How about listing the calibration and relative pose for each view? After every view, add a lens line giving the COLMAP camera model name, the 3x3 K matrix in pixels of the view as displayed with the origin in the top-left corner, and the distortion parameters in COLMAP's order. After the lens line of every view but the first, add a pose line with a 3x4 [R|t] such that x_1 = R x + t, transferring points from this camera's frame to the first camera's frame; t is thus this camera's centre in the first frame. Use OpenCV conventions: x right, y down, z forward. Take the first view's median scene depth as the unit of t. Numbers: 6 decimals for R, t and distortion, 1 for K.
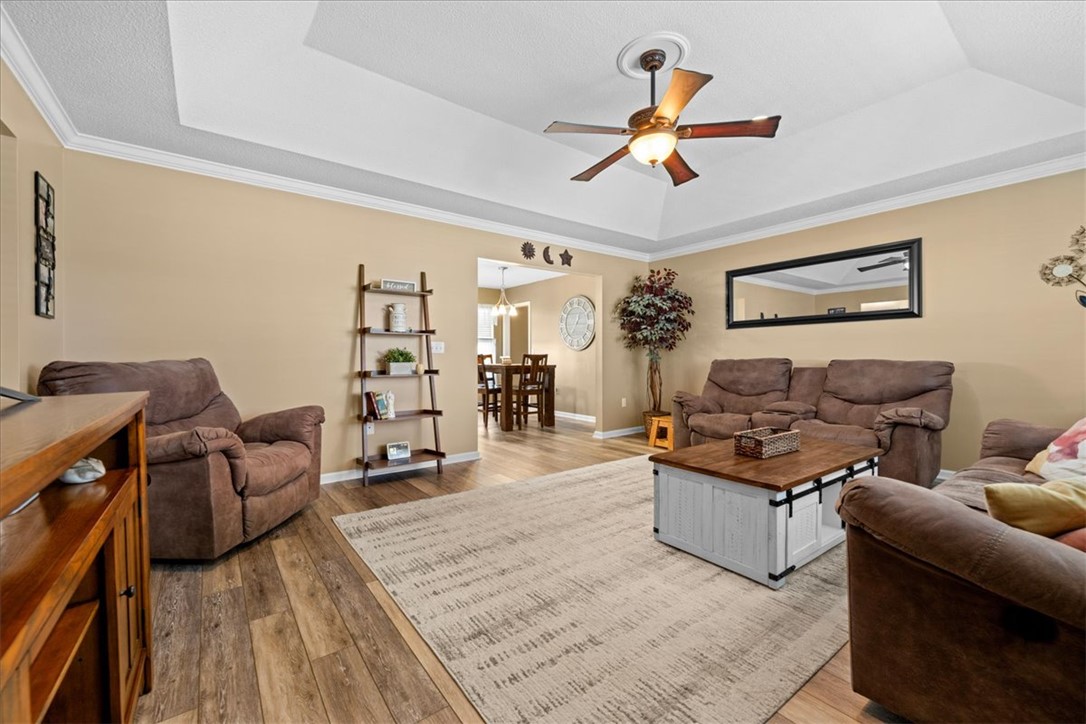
lens RADIAL K [[442.2, 0, 542.3], [0, 442.2, 363.3], [0, 0, 1]] dist [-0.001512, 0.000321]
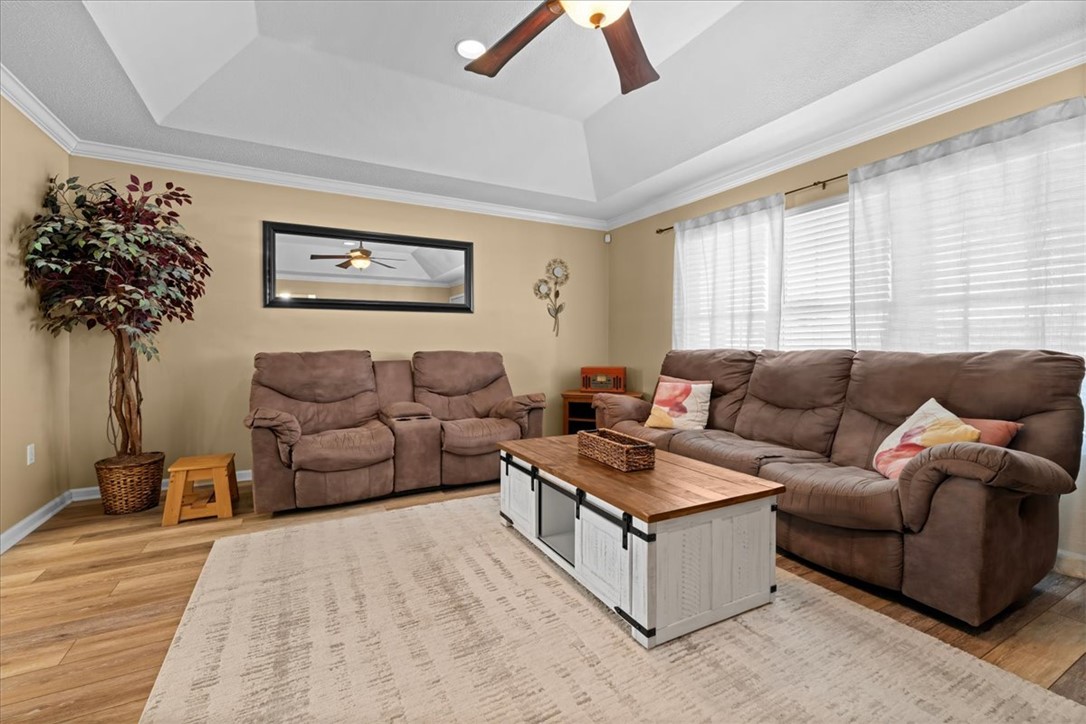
lens RADIAL K [[442.2, 0, 542.8], [0, 442.2, 350.3], [0, 0, 1]] dist [-0.001512, 0.000321]
pose [[0.183552, -0.005280, 0.982996, -0.192536], [0.016778, 0.999857, 0.002238, -0.008054], [-0.982867, 0.016082, 0.183615, 0.541202]]
